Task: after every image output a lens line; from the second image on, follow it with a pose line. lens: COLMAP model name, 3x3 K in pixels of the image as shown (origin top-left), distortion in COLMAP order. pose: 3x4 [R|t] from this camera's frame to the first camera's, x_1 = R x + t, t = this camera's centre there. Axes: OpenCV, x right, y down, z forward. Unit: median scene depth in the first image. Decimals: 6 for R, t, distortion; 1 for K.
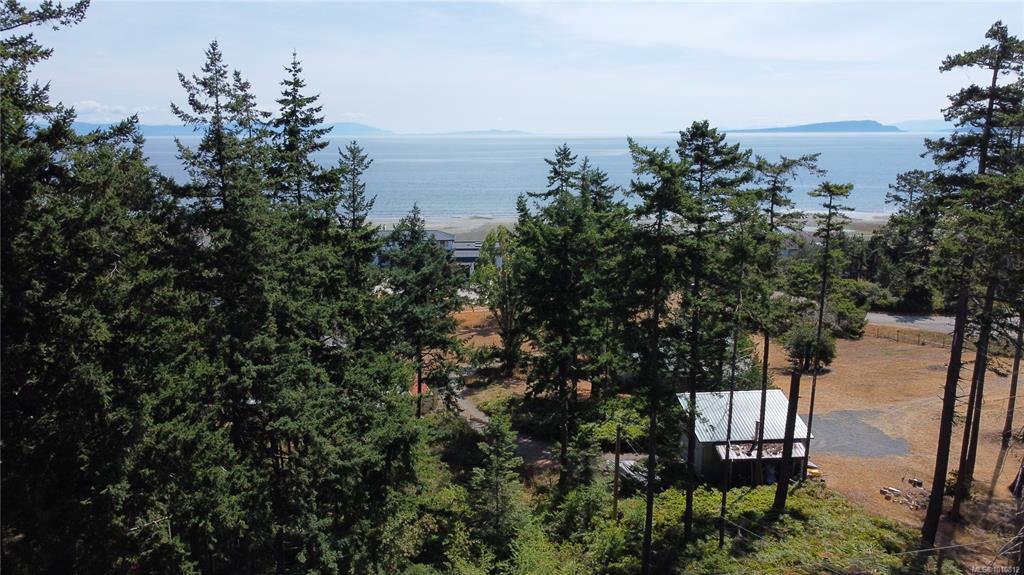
lens RADIAL K [[770.6, 0, 510.5], [0, 770.6, 287.4], [0, 0, 1]] dist [0.000898, -0.004693]
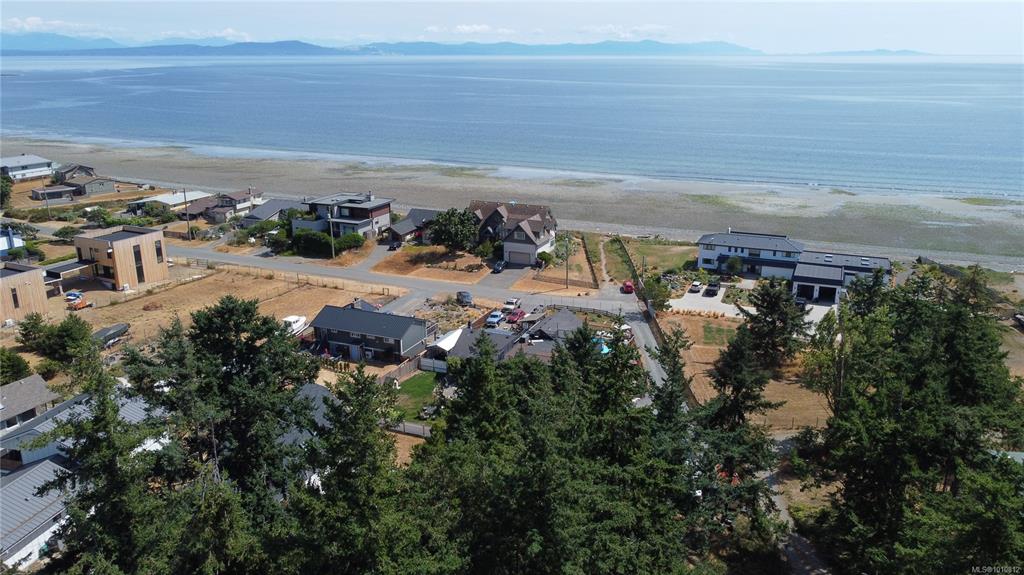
lens RADIAL K [[770.6, 0, 511.1], [0, 770.6, 285.7], [0, 0, 1]] dist [0.000898, -0.004693]
pose [[0.899885, 0.127296, -0.417136, 0.015185], [-0.087110, 0.989645, 0.114084, -0.243228], [0.427339, -0.066325, 0.901655, -0.023971]]
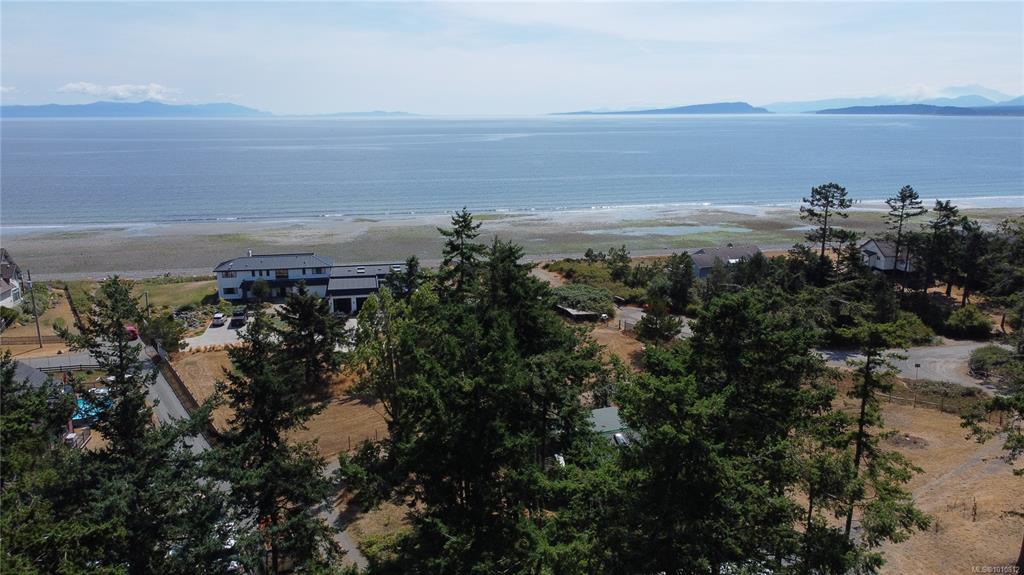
lens RADIAL K [[770.6, 0, 510.4], [0, 770.6, 290.3], [0, 0, 1]] dist [0.000898, -0.004693]
pose [[0.989595, -0.033068, 0.140030, 0.008206], [0.029344, 0.999161, 0.028578, -0.133812], [-0.140857, -0.024172, 0.989735, 0.272196]]
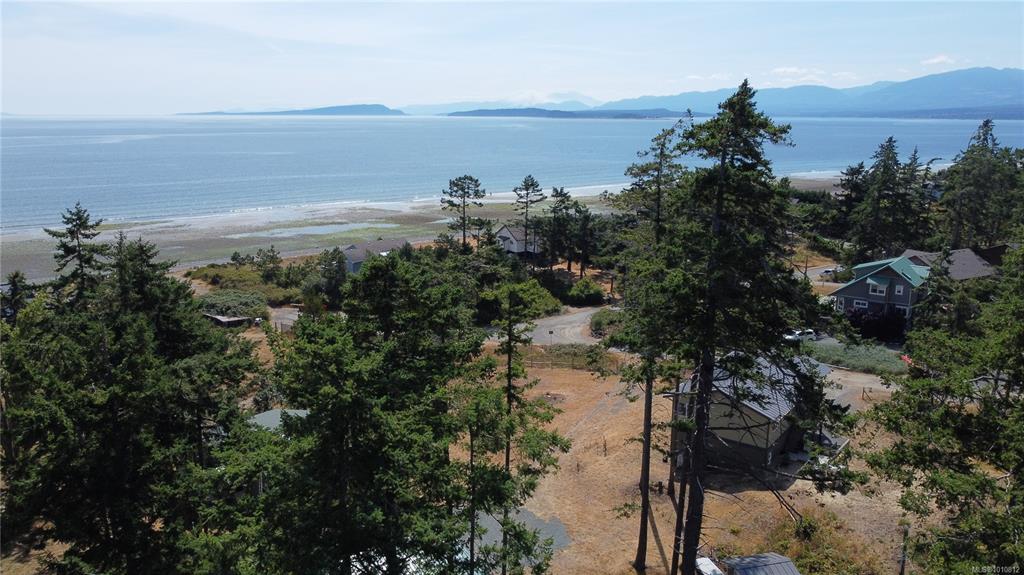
lens RADIAL K [[770.6, 0, 510.8], [0, 770.6, 292.0], [0, 0, 1]] dist [0.000898, -0.004693]
pose [[0.828990, -0.119227, 0.546407, 0.010218], [0.104031, 0.992834, 0.058806, -0.119031], [-0.549503, 0.008093, 0.835452, 0.274917]]
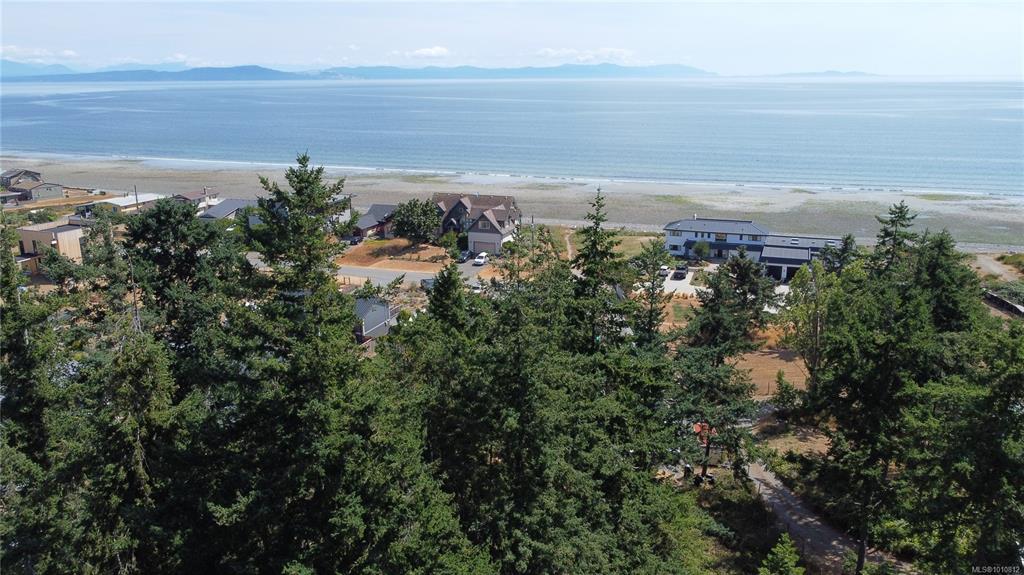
lens RADIAL K [[770.6, 0, 511.2], [0, 770.6, 285.4], [0, 0, 1]] dist [0.000898, -0.004693]
pose [[0.920398, 0.098298, -0.378425, 0.001782], [-0.072462, 0.993998, 0.081954, -0.137642], [0.384210, -0.048009, 0.921997, 0.017559]]
